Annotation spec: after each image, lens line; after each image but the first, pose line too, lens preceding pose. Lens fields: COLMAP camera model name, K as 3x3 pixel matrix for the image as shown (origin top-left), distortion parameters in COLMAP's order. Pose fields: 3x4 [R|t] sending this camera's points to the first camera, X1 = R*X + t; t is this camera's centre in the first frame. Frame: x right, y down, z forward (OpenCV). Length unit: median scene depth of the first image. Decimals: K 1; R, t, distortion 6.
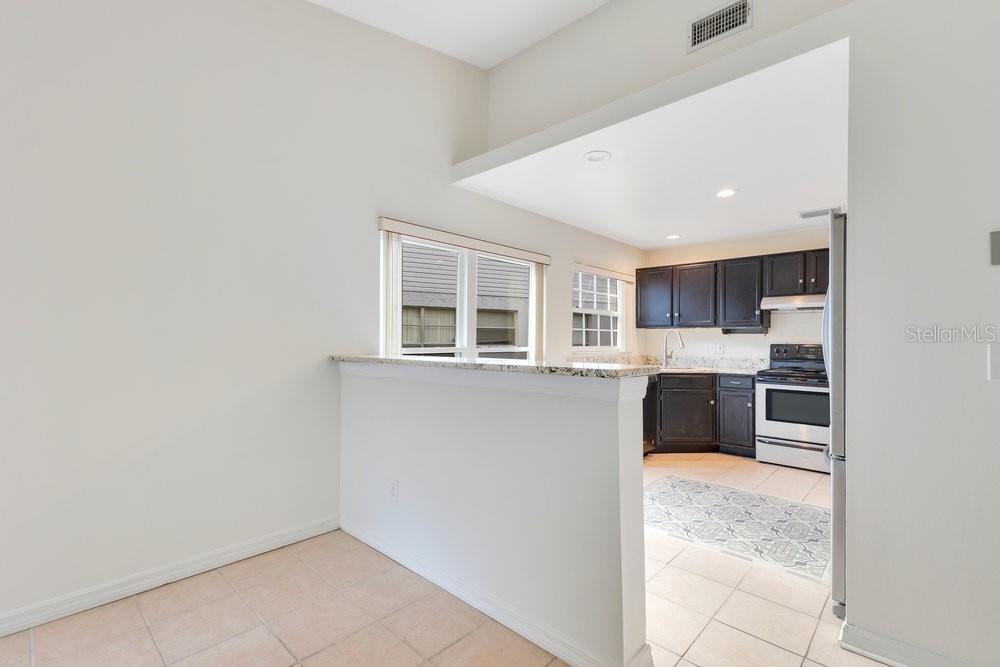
lens RADIAL K [[451.2, 0, 497.1], [0, 451.2, 336.4], [0, 0, 1]] dist [0.004970, 0.001758]
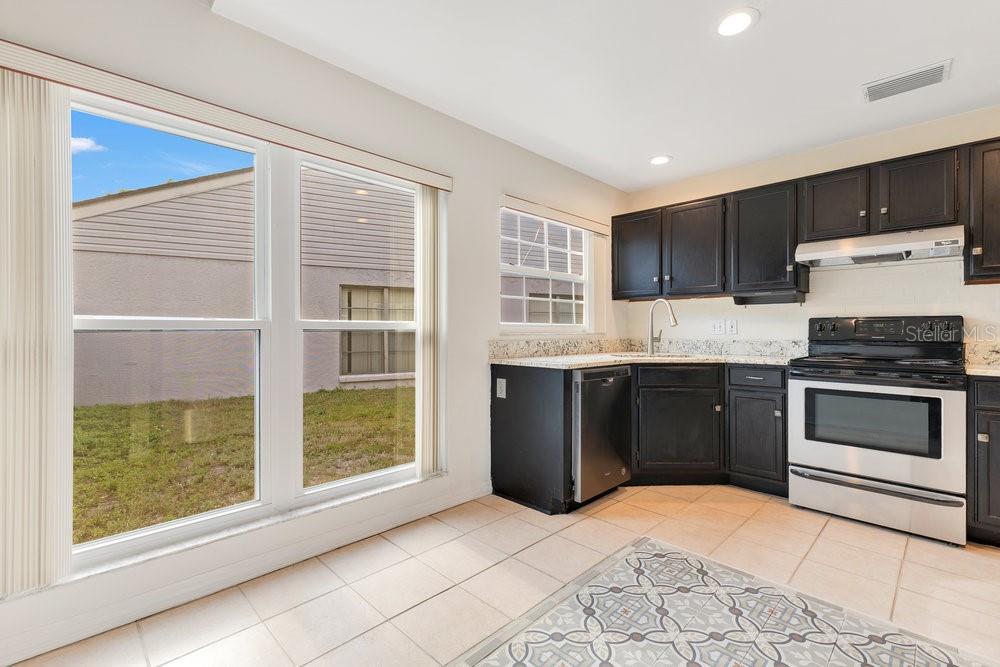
lens RADIAL K [[451.2, 0, 496.6], [0, 451.2, 330.7], [0, 0, 1]] dist [0.004970, 0.001758]
pose [[0.999311, -0.008405, -0.036153, 0.177927], [0.008821, 0.999896, 0.011370, 0.024022], [0.036054, -0.011681, 0.999282, 0.332814]]
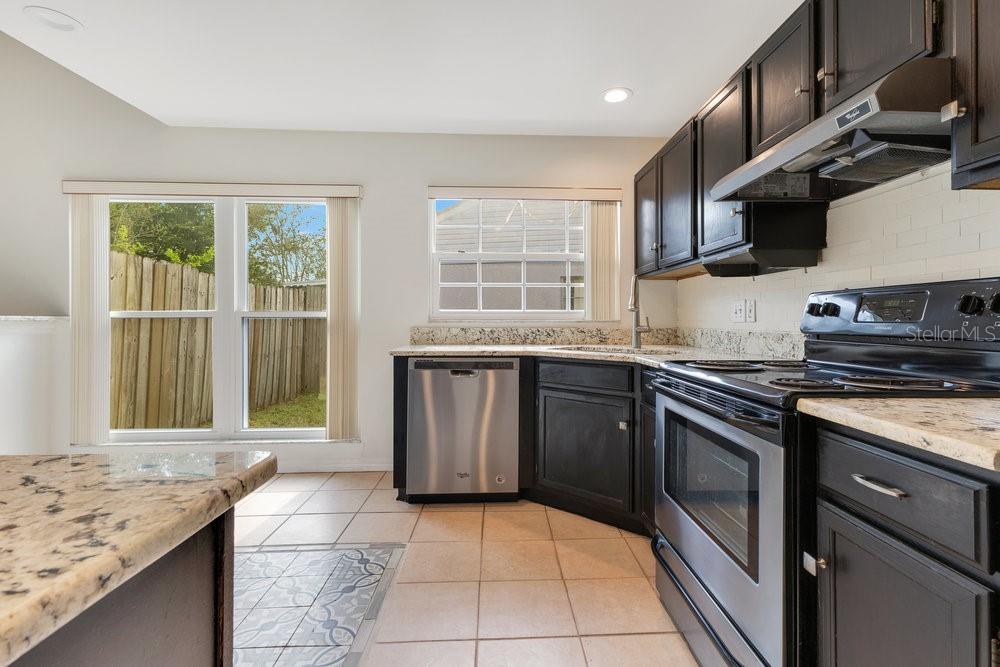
lens RADIAL K [[451.2, 0, 532.5], [0, 451.2, 314.6], [0, 0, 1]] dist [0.004970, 0.001758]
pose [[0.724762, -0.017558, -0.688775, 0.708050], [0.015696, 0.999837, -0.008970, 0.034803], [0.688820, -0.004310, 0.724919, 0.585813]]
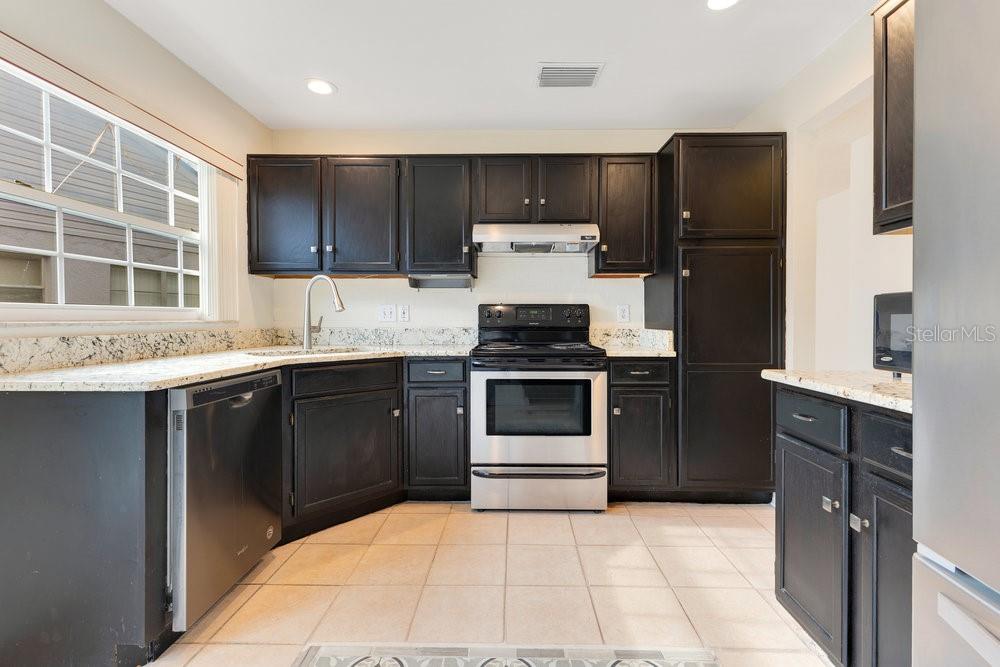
lens RADIAL K [[451.2, 0, 513.7], [0, 451.2, 322.0], [0, 0, 1]] dist [0.004970, 0.001758]
pose [[0.733864, -0.014119, 0.679149, 0.214390], [-0.001083, 0.999758, 0.021954, 0.027995], [-0.679295, -0.016847, 0.733672, 0.508278]]
